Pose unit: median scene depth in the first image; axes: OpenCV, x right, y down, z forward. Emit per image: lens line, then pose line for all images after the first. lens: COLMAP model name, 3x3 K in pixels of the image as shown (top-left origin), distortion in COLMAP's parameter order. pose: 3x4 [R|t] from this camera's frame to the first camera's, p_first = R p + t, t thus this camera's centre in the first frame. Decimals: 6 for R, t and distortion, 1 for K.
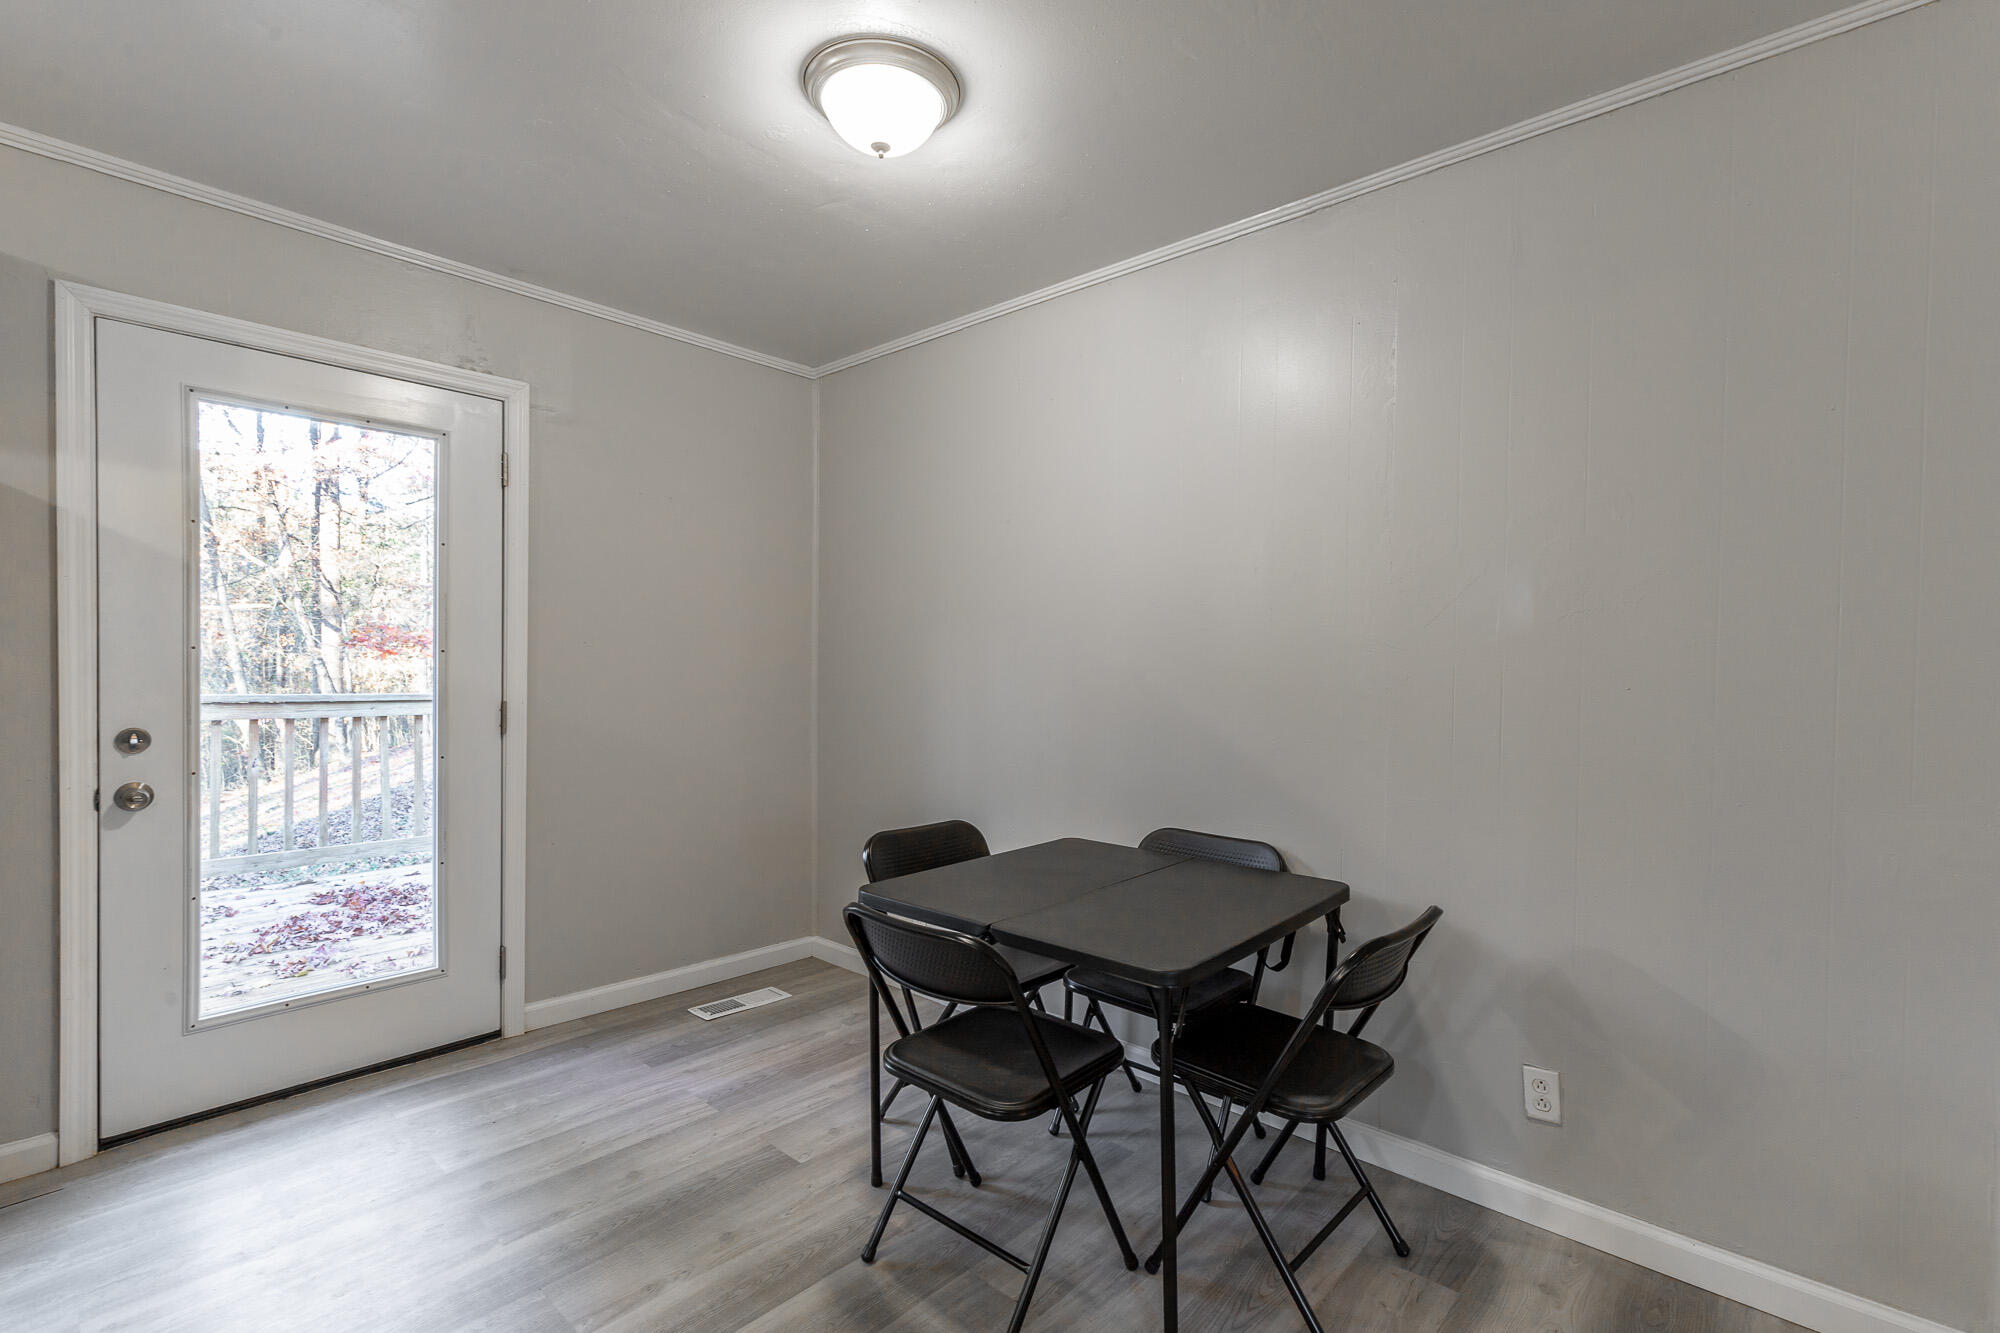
lens RADIAL K [[909.5, 0, 1009.5], [0, 909.5, 674.0], [0, 0, 1]] dist [0.004856, 0.000482]
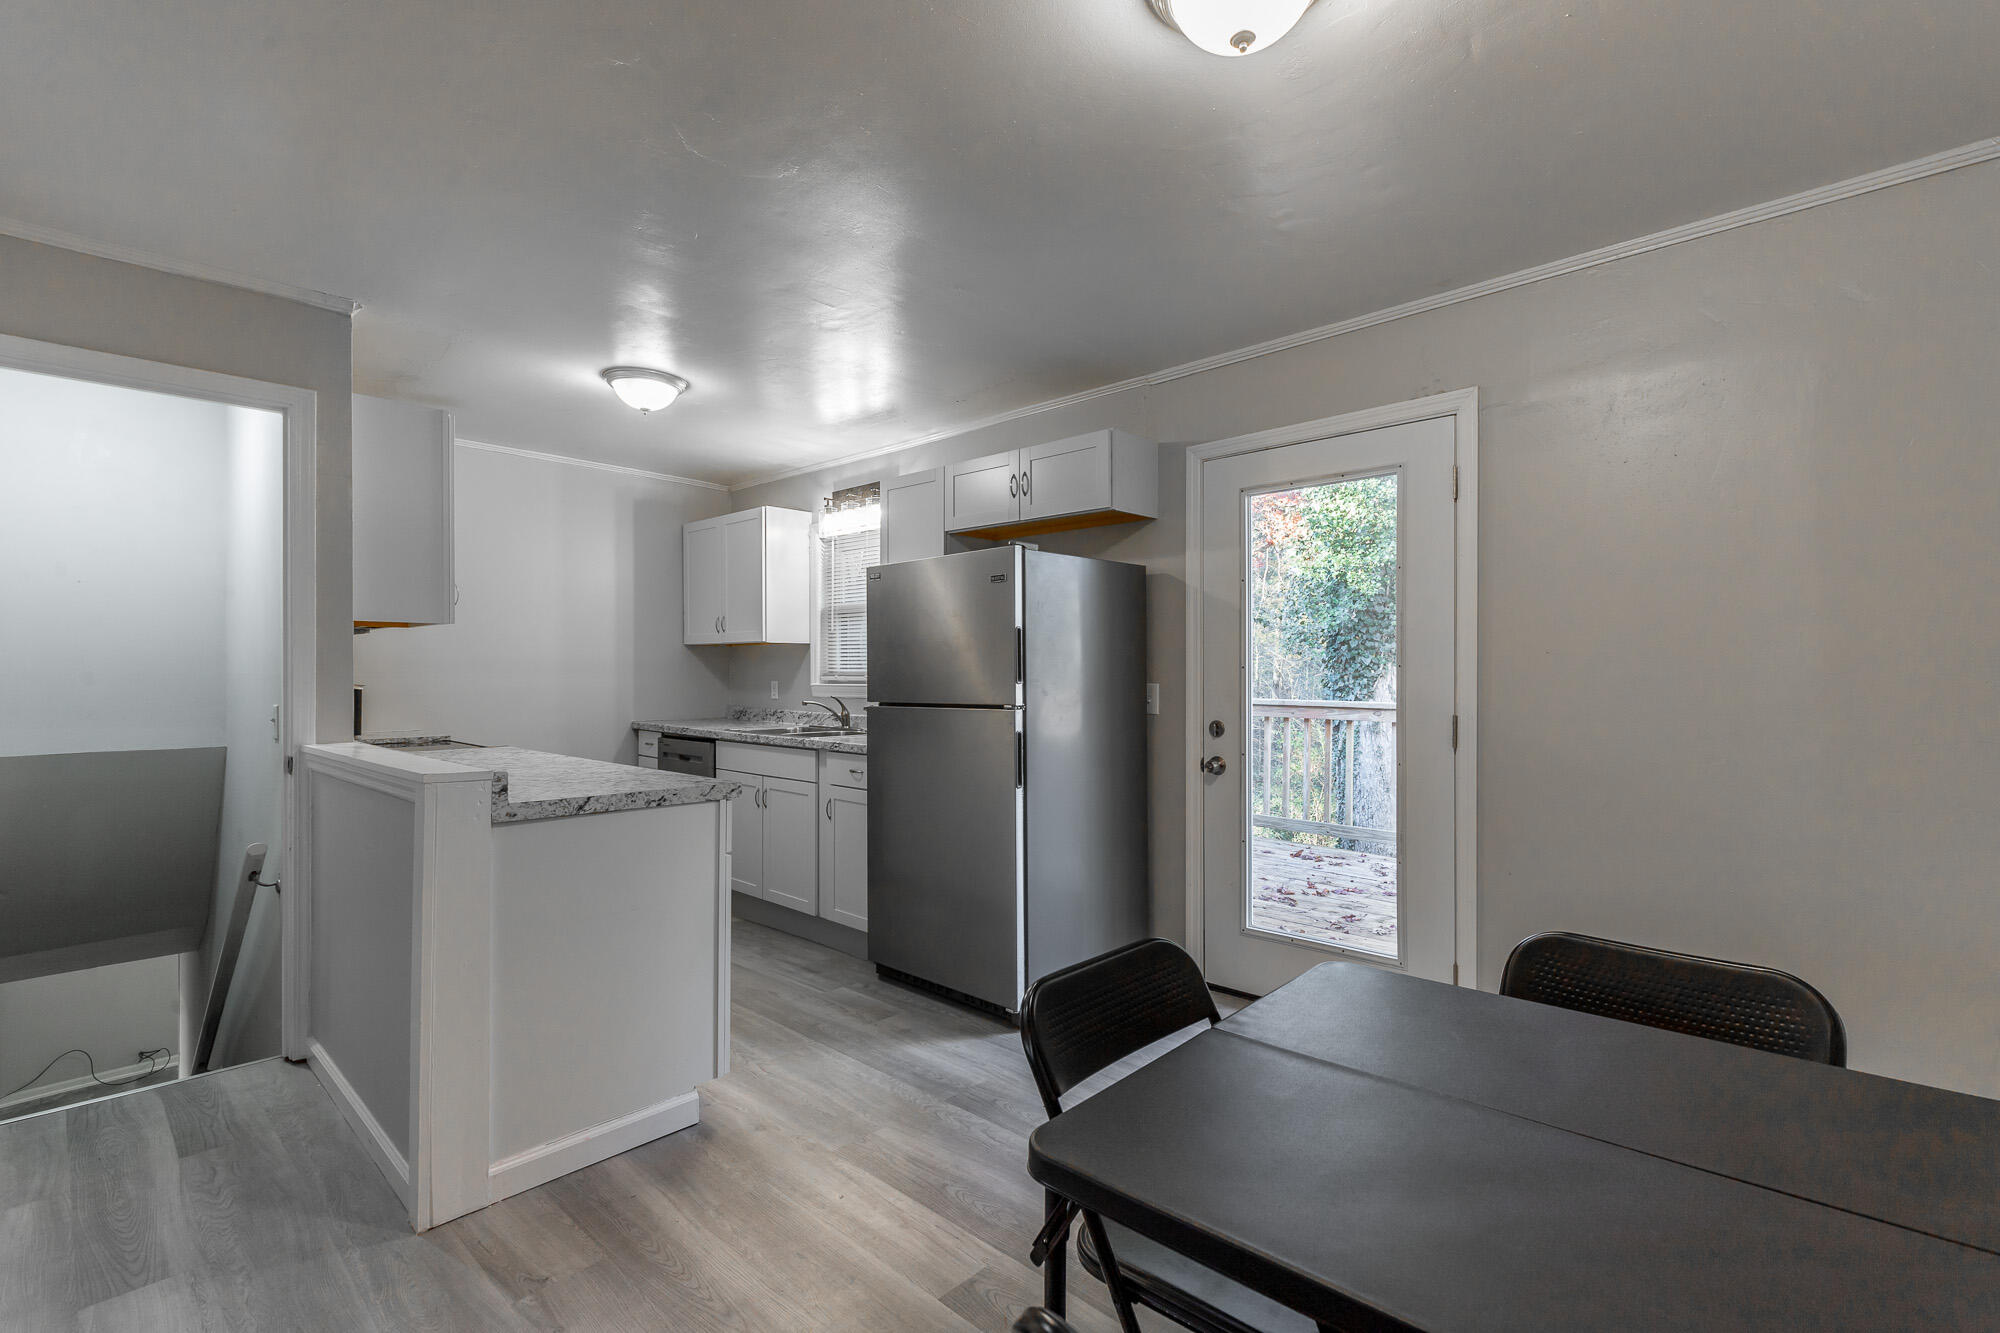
lens RADIAL K [[909.5, 0, 1009.5], [0, 909.5, 674.0], [0, 0, 1]] dist [0.004856, 0.000482]
pose [[-0.026200, -0.011403, -0.999592, 0.555820], [-0.012485, 0.999861, -0.011079, 0.001925], [0.999579, 0.012190, -0.026338, 0.665701]]
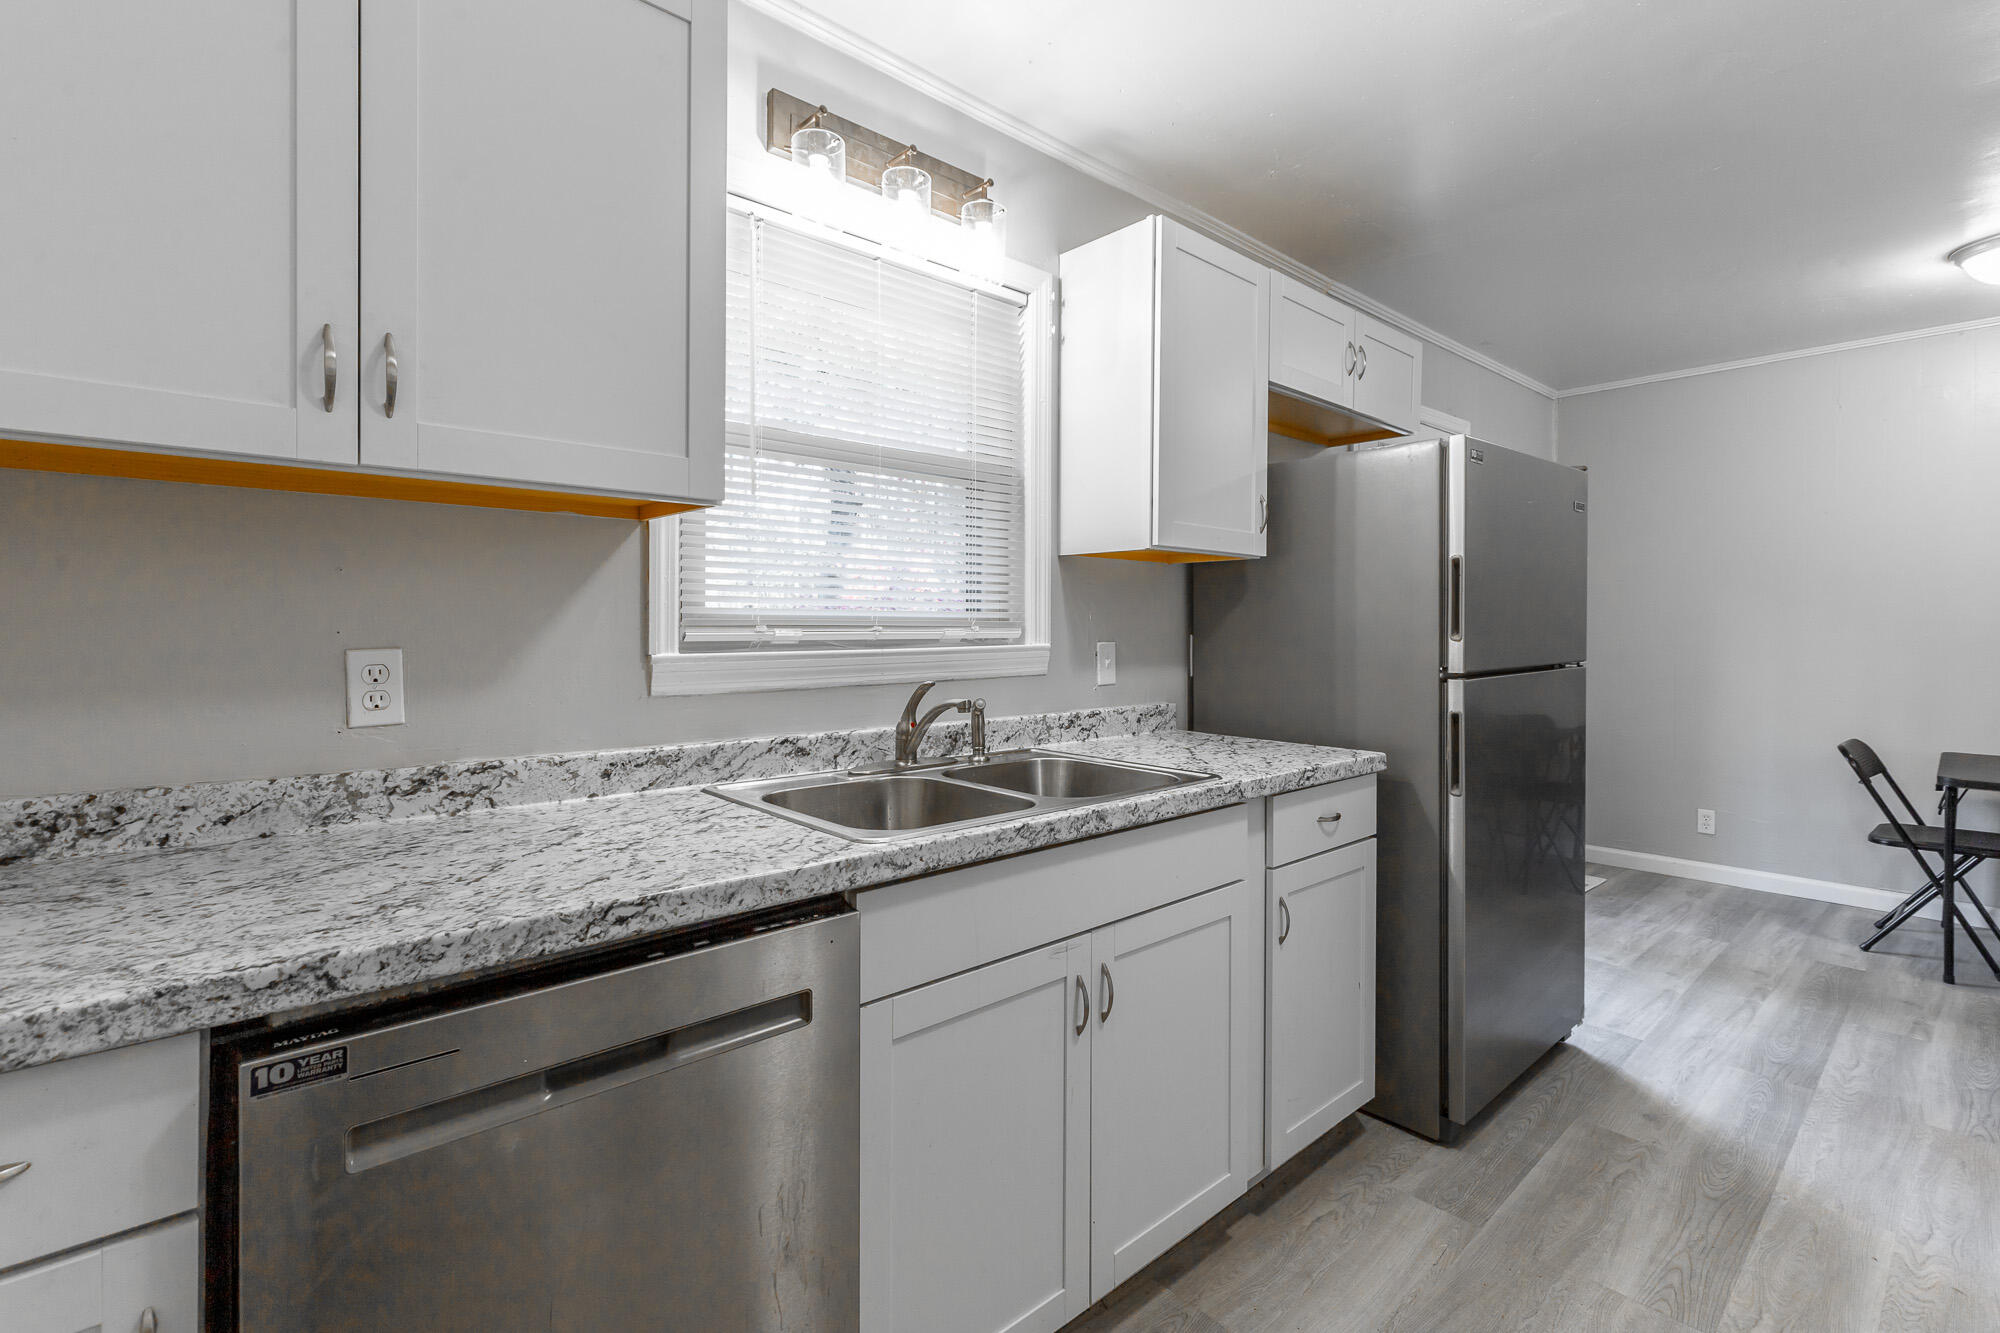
lens RADIAL K [[917.7, 0, 1010.2], [0, 917.7, 625.8], [0, 0, 1]] dist [0.002621, 0.000442]
pose [[0.995314, -0.009263, -0.096251, -1.341525], [0.008437, 0.999924, -0.008981, -0.005028], [0.096327, 0.008127, 0.995317, -0.544546]]
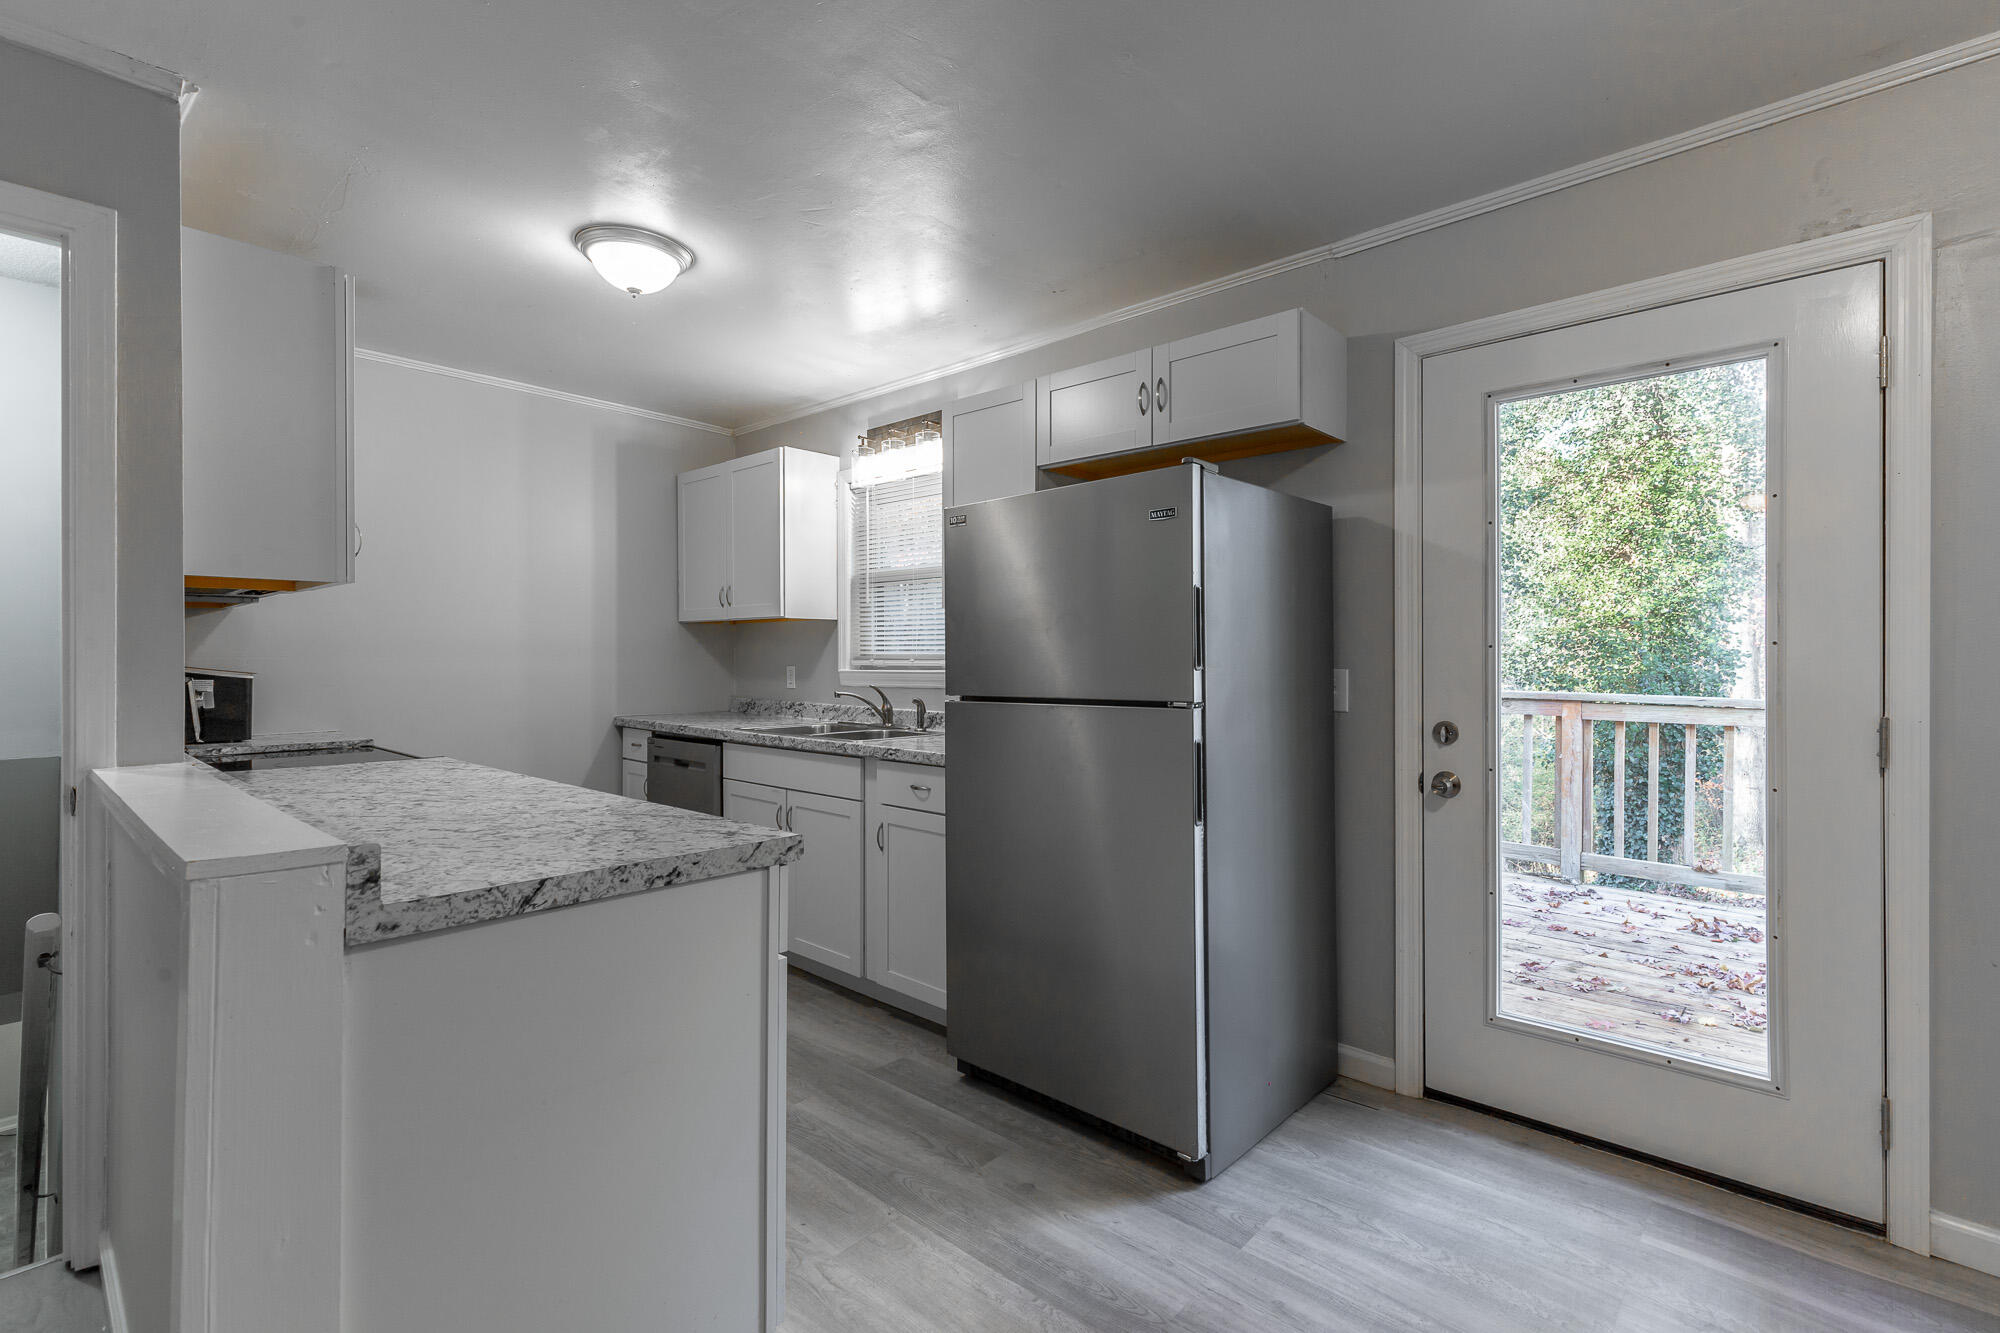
lens RADIAL K [[909.7, 0, 1009.2], [0, 909.7, 657.9], [0, 0, 1]] dist [0.006580, 0.000385]
pose [[-0.007596, -0.012464, -0.999893, 0.128069], [-0.011126, 0.999861, -0.012379, 0.002377], [0.999909, 0.011031, -0.007733, 0.468752]]
